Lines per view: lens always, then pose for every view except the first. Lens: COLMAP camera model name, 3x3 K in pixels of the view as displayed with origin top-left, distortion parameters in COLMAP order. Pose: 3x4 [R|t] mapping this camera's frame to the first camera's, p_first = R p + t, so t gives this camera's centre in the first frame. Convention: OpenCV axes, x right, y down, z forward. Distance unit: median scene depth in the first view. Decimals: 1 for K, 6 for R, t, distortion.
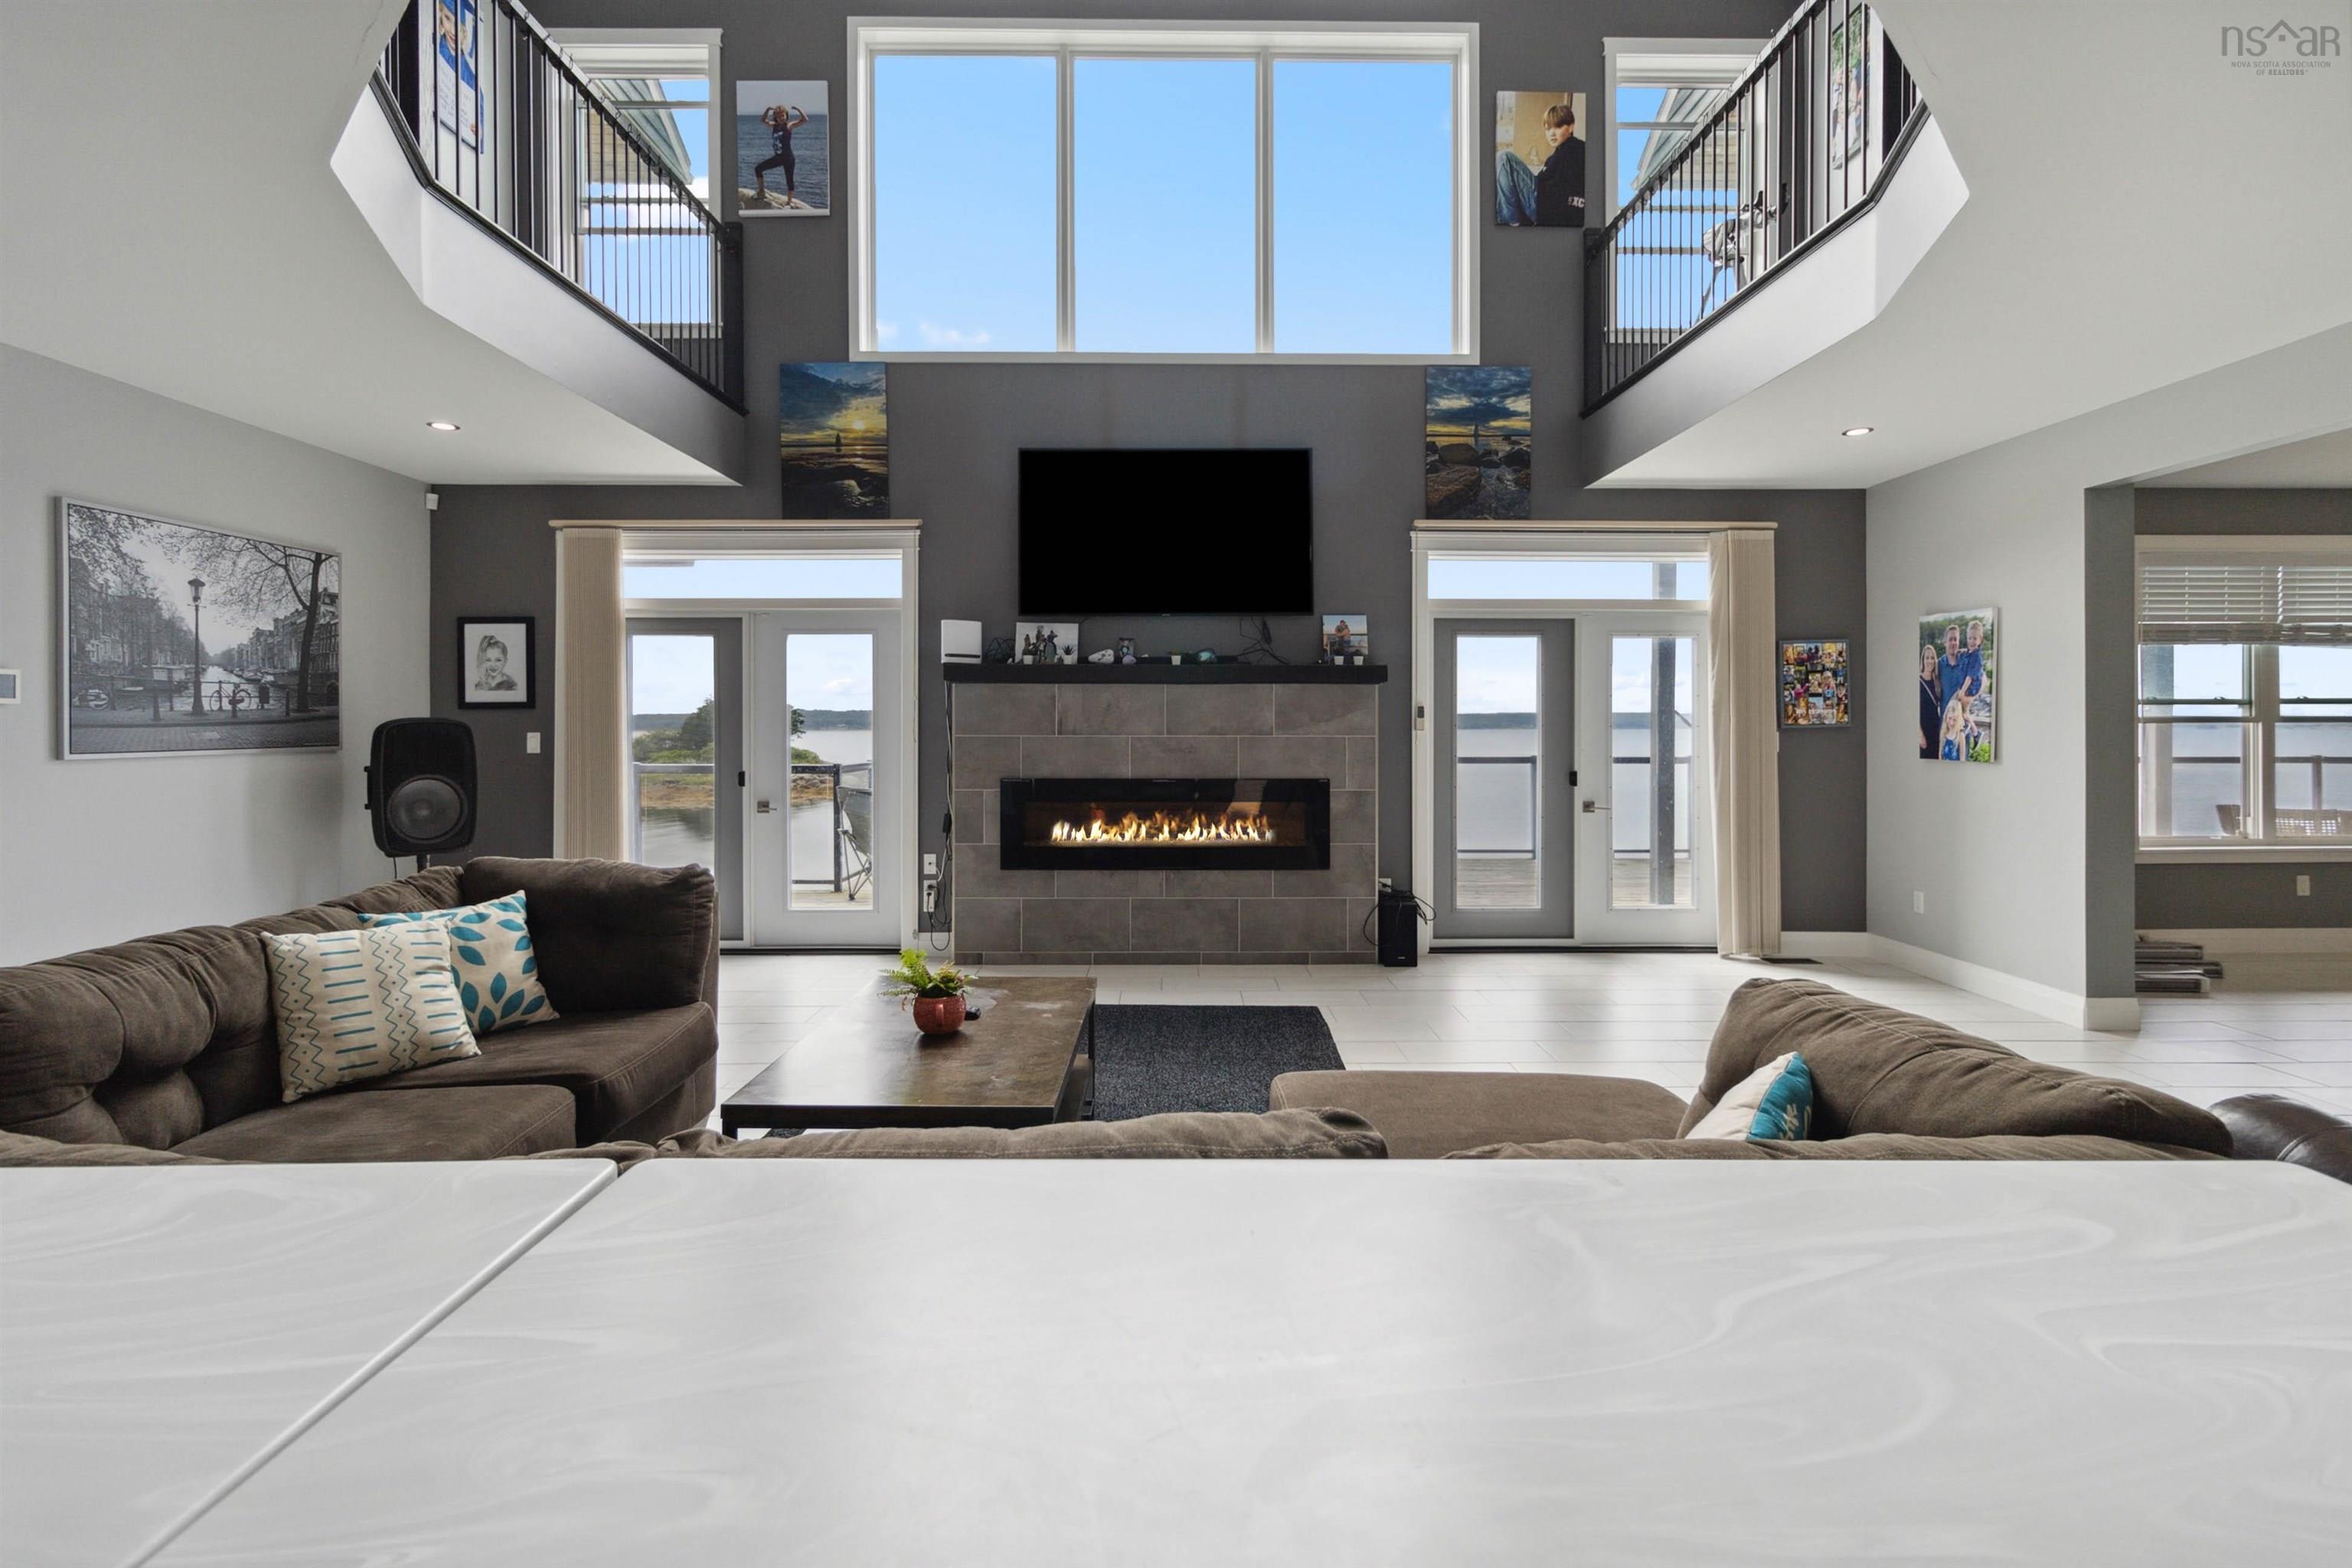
lens RADIAL K [[1105.1, 0, 1189.9], [0, 1105.1, 730.3], [0, 0, 1]] dist [0.001767, 0.000358]
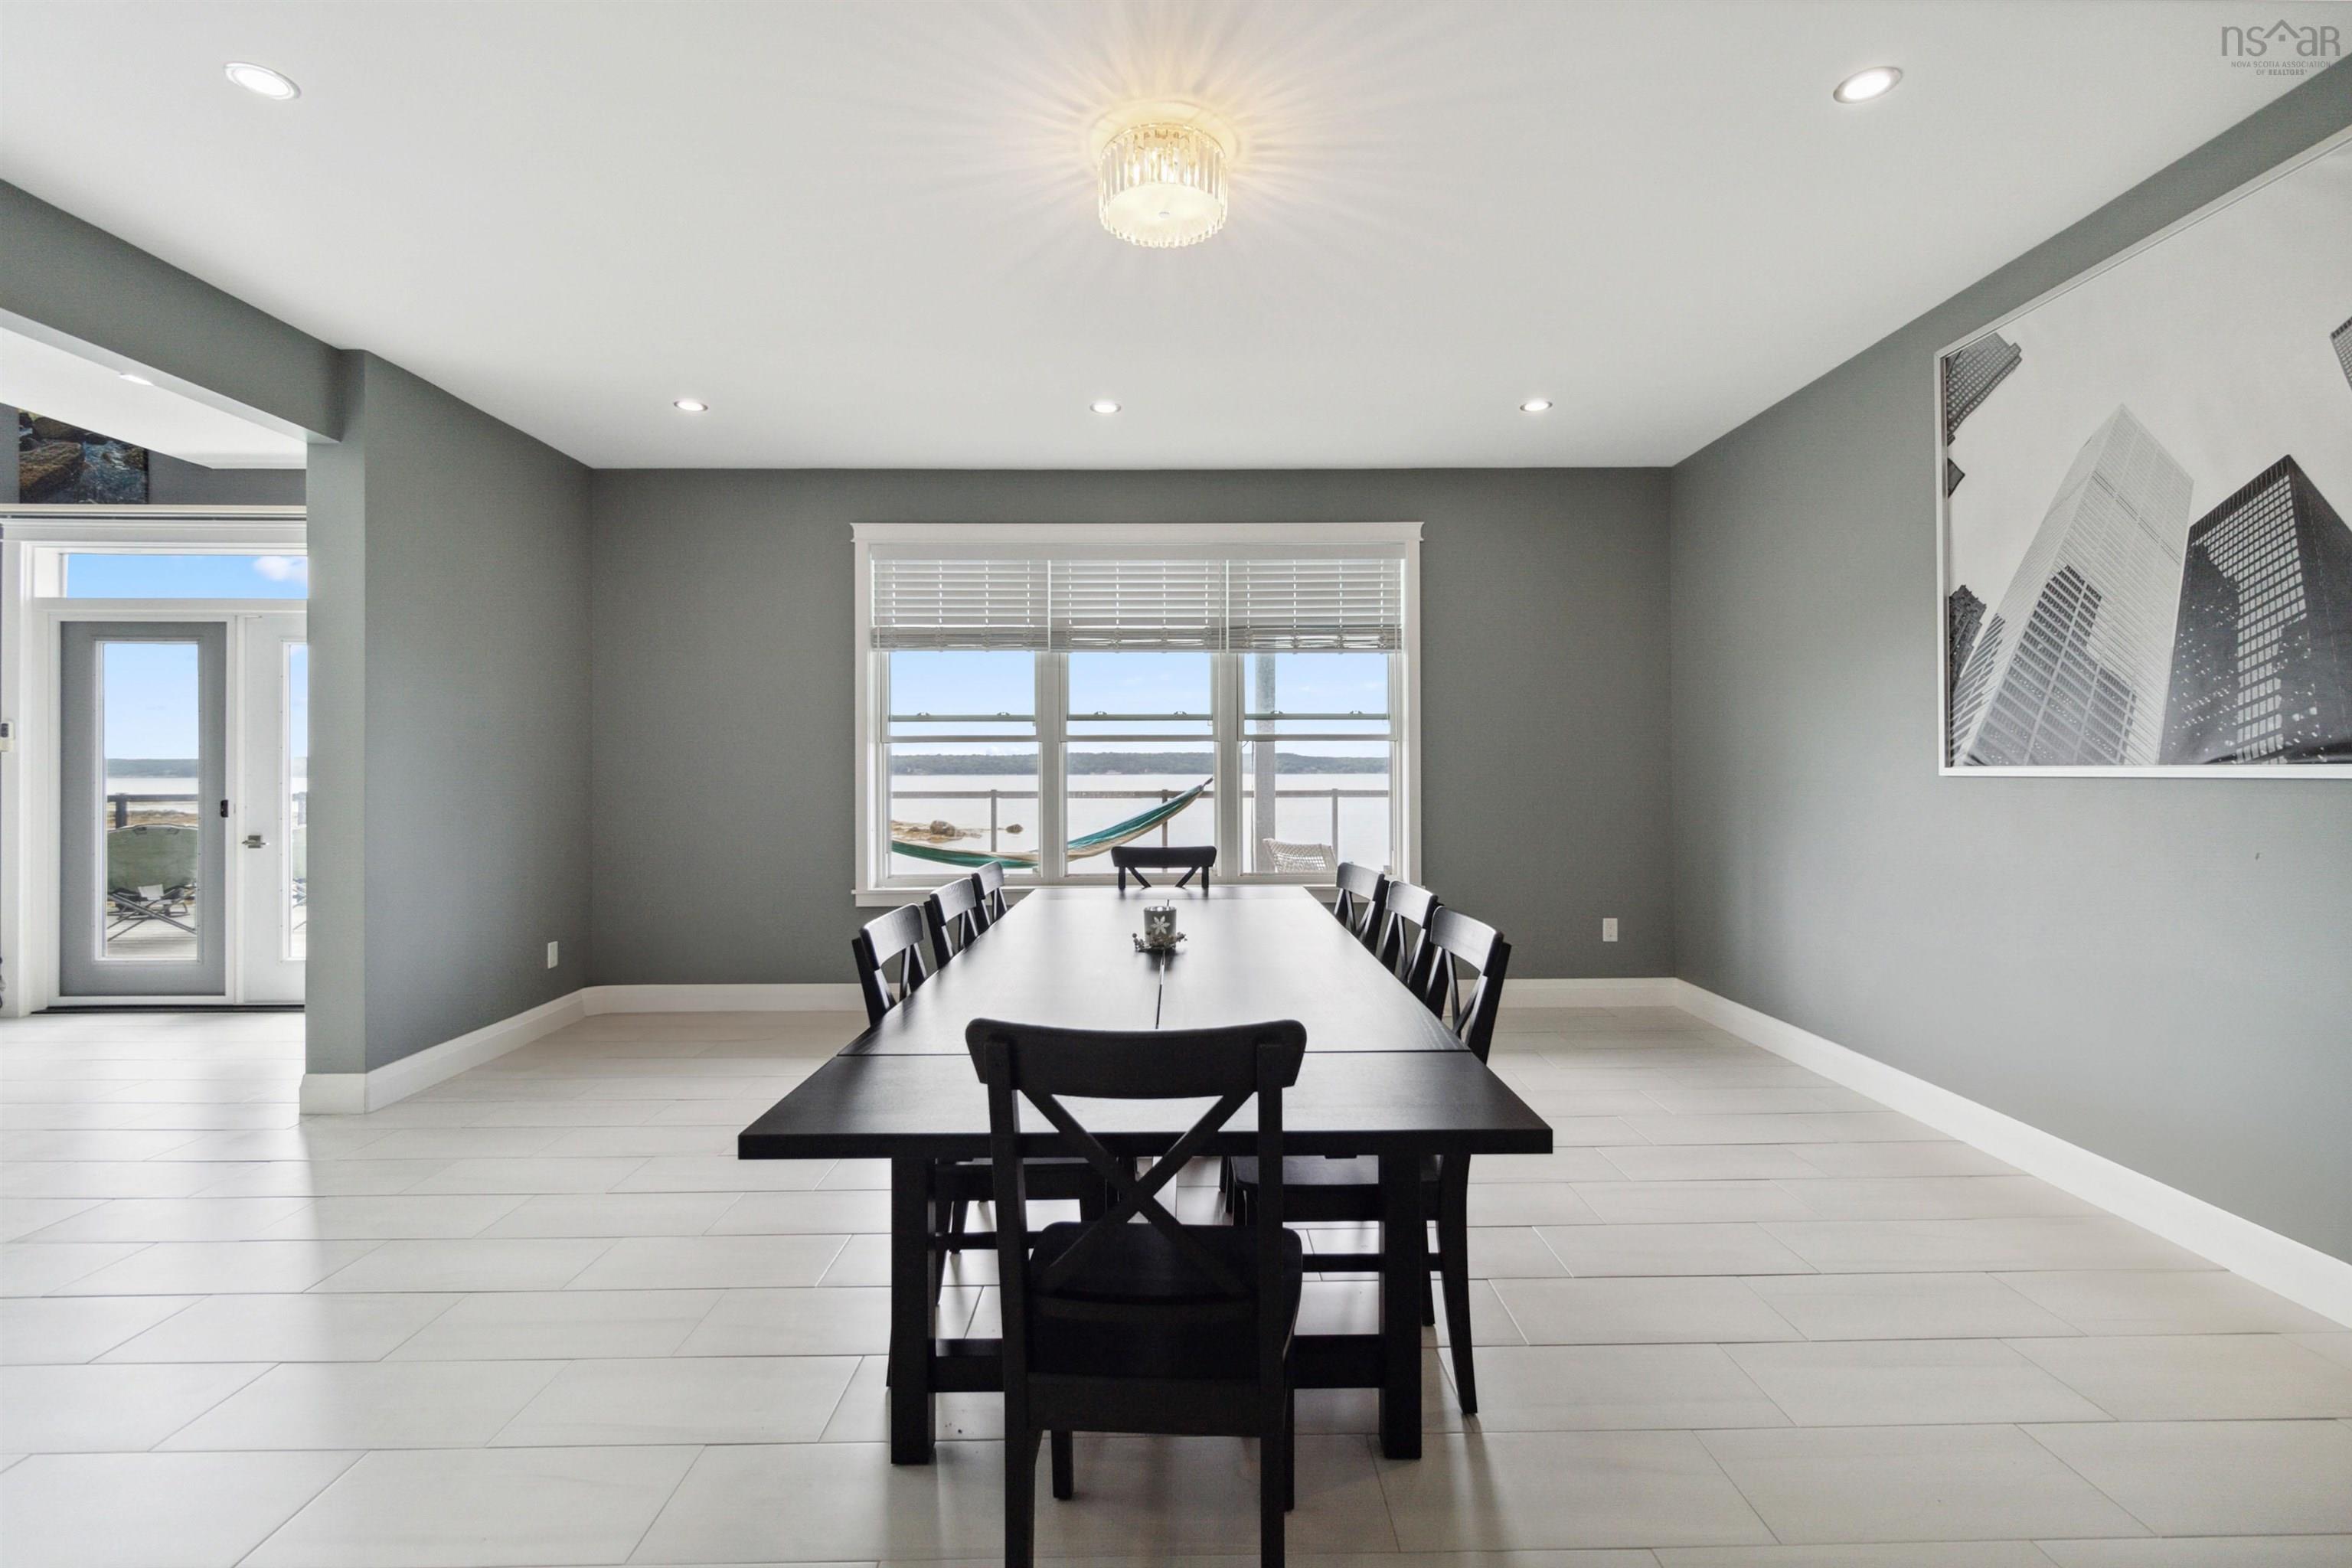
lens RADIAL K [[1107.8, 0, 1175.3], [0, 1107.8, 772.8], [0, 0, 1]] dist [0.003159, 0.000564]
pose [[0.999998, -0.001687, 0.001436, 1.113467], [0.001696, 0.999979, -0.006260, 0.023312], [-0.001425, 0.006262, 0.999979, 0.142984]]
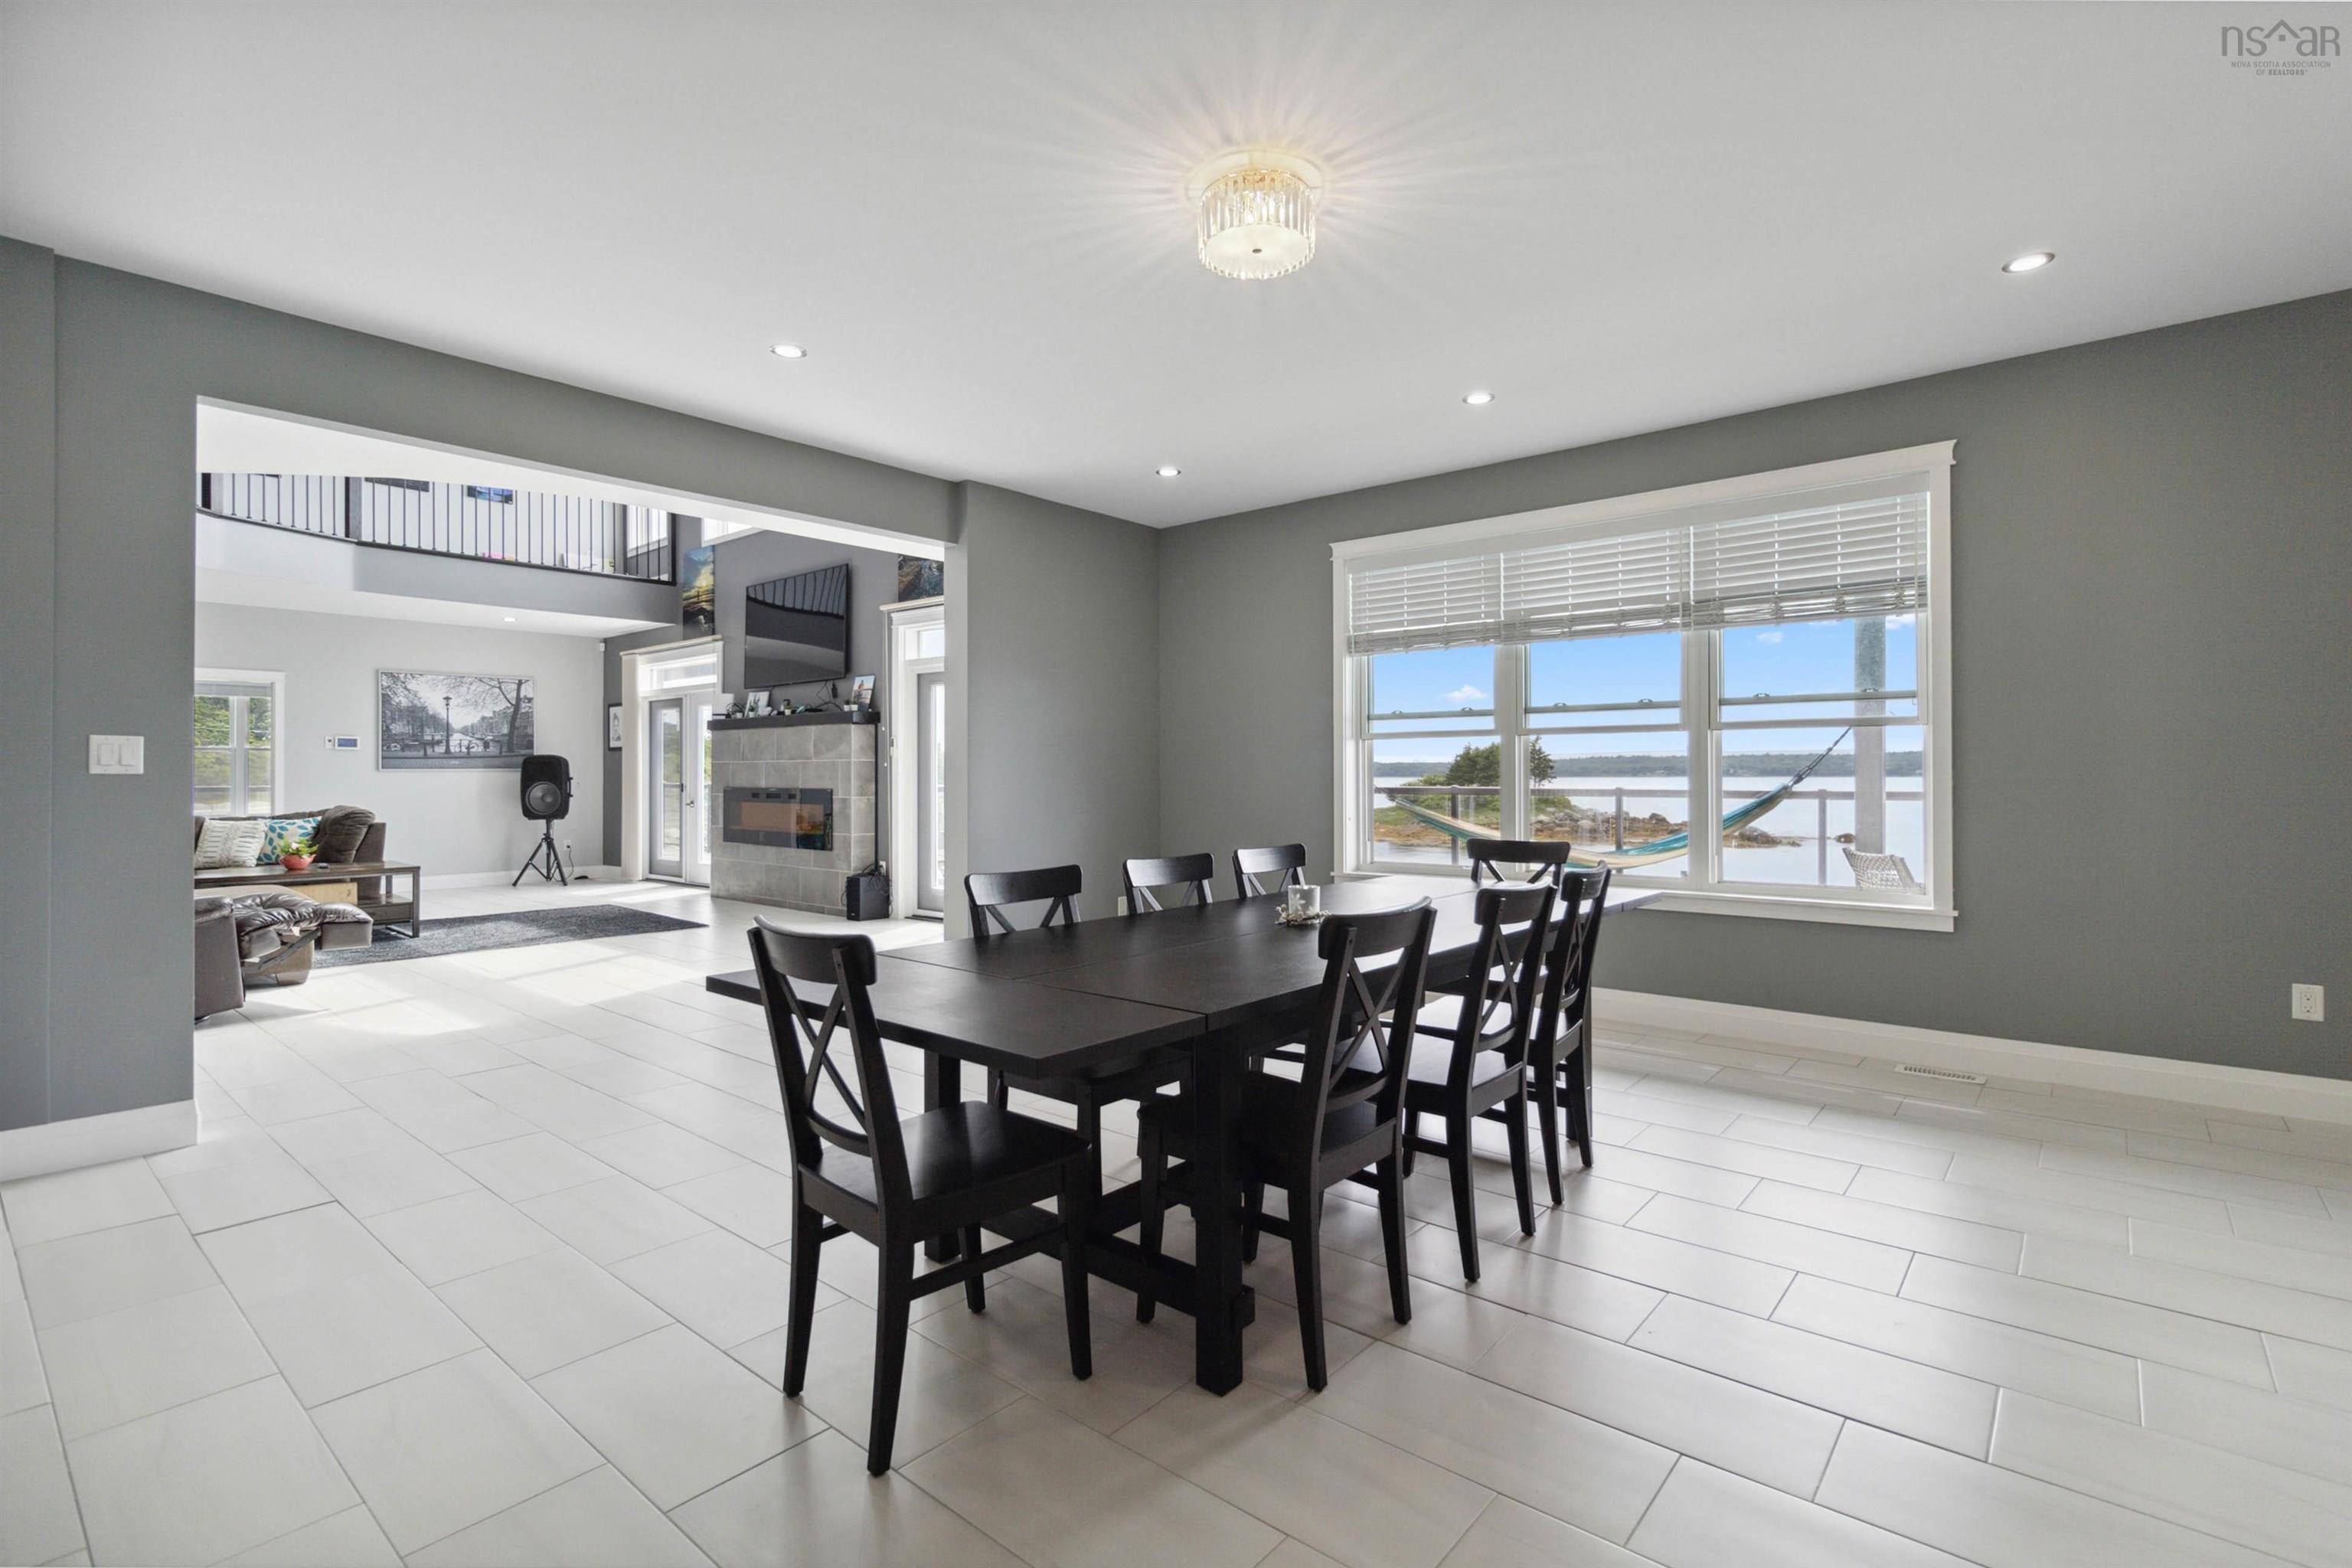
lens RADIAL K [[1107.8, 0, 1175.3], [0, 1107.8, 772.8], [0, 0, 1]] dist [0.003159, 0.000564]
pose [[0.746232, -0.001872, -0.665684, 1.407968], [-0.001460, 0.999989, -0.004449, 0.026879], [0.665685, 0.004291, 0.746221, 0.197020]]
